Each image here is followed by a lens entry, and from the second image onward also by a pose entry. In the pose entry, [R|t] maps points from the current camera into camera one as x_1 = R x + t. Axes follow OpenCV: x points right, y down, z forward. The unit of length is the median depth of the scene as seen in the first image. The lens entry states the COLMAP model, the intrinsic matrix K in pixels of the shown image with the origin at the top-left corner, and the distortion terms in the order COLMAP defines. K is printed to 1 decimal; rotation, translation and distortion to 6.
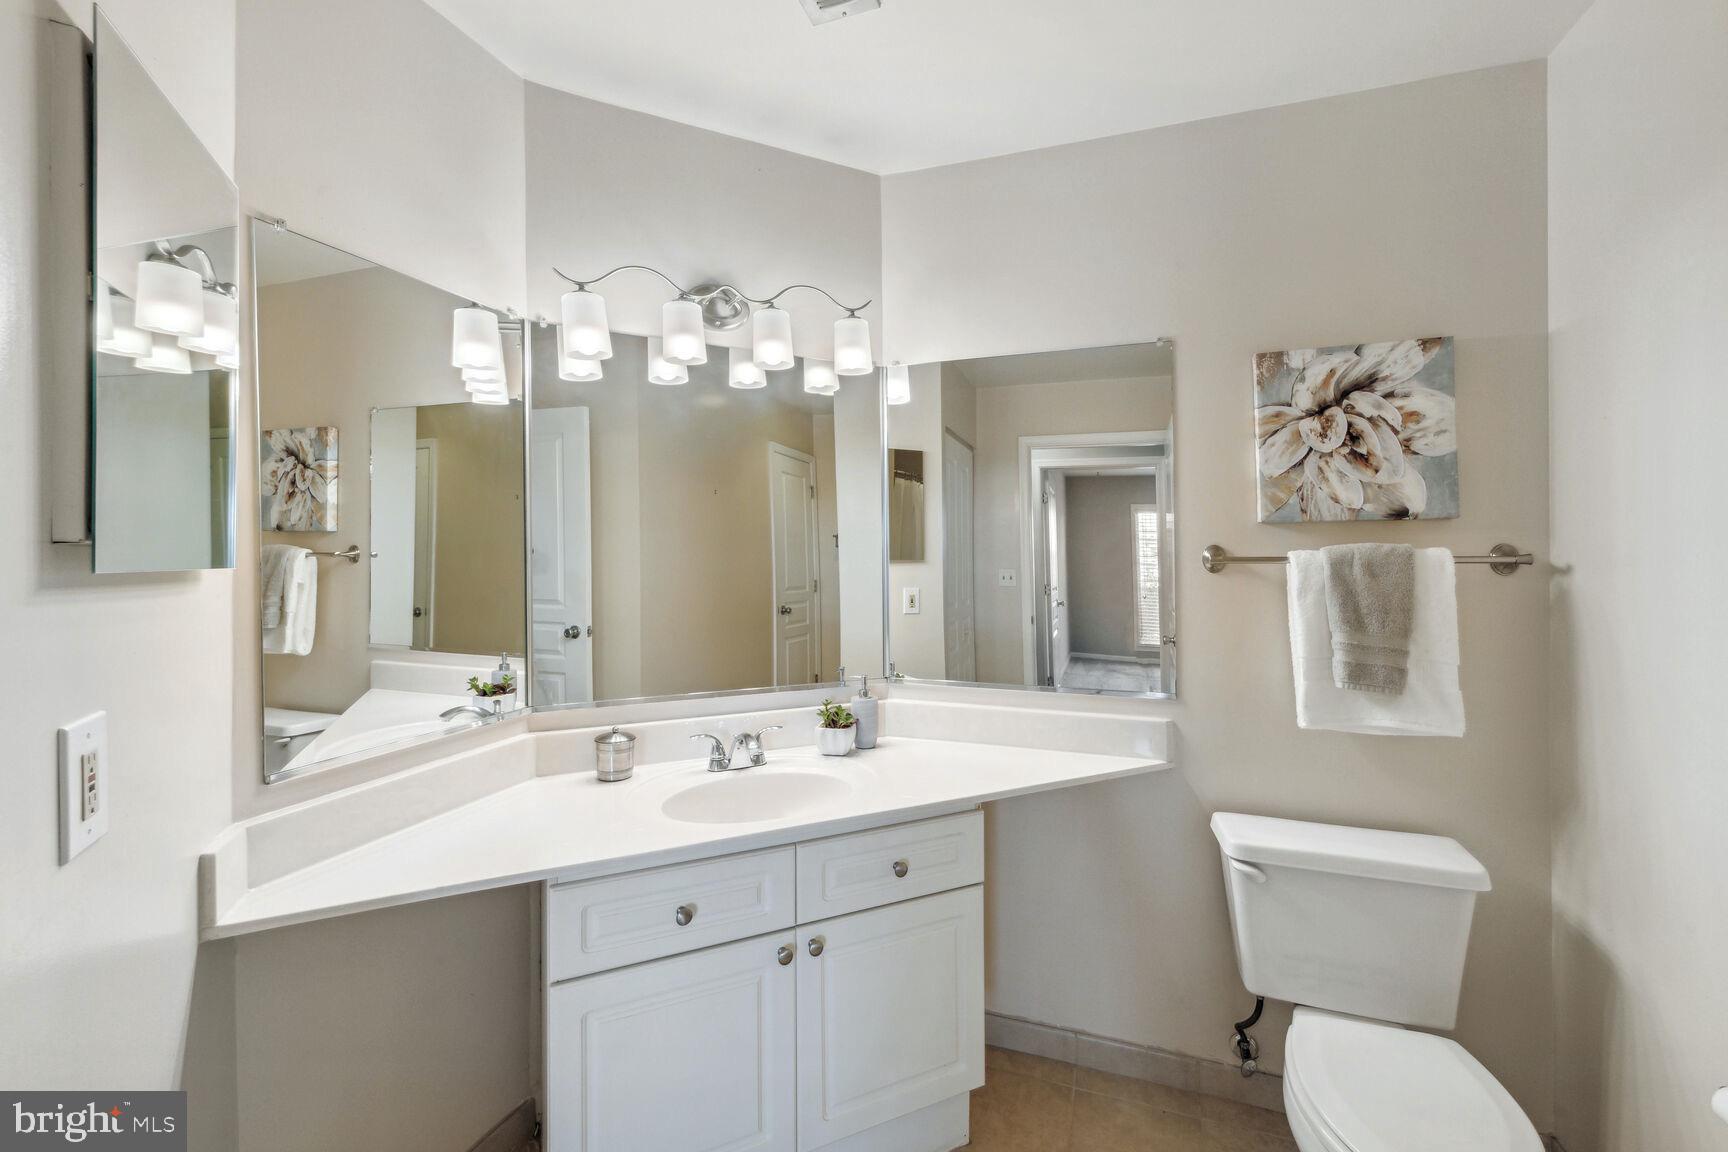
lens RADIAL K [[735.3, 0, 870.7], [0, 735.3, 557.8], [0, 0, 1]] dist [0.004146, 0.000086]
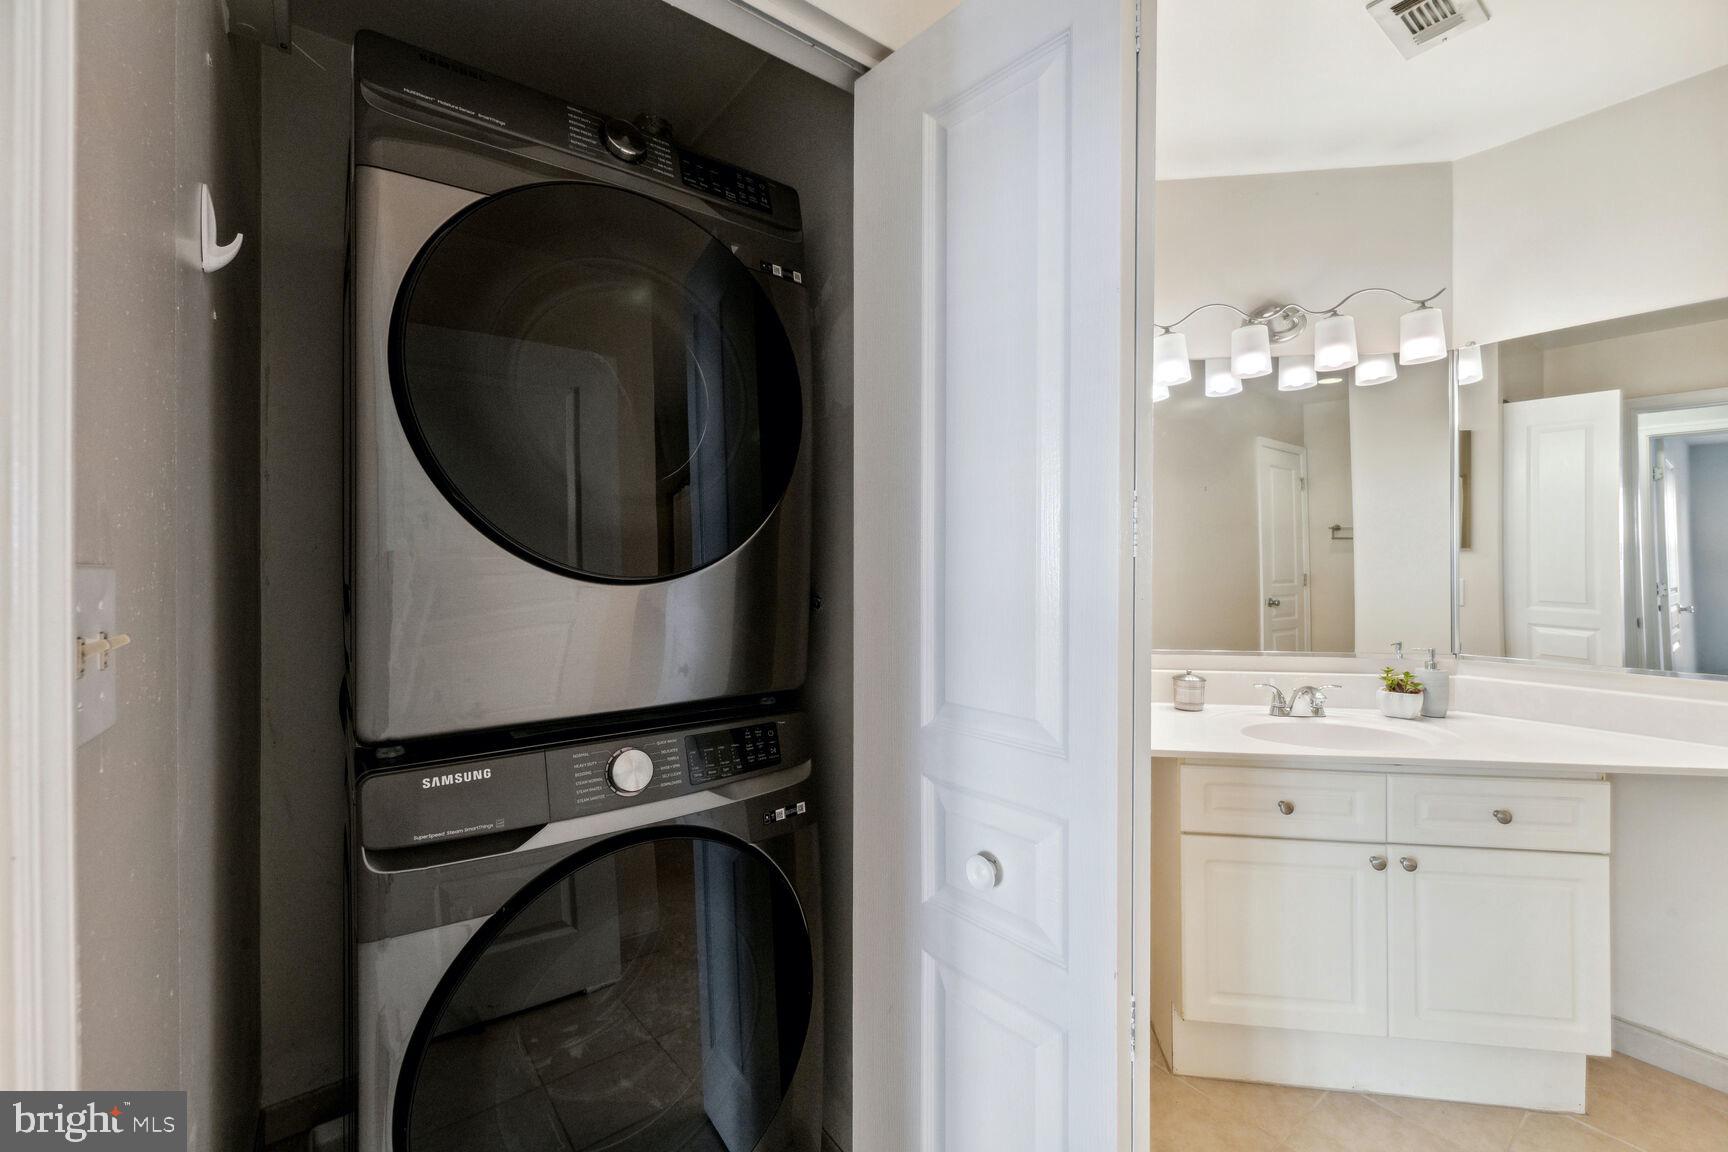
lens RADIAL K [[703.6, 0, 837.9], [0, 703.6, 568.6], [0, 0, 1]] dist [0.002575, 0.001345]
pose [[0.822204, 0.006971, -0.569150, -0.139781], [-0.001740, 0.999951, 0.009734, 0.039489], [0.569190, -0.007013, 0.822176, -0.323578]]
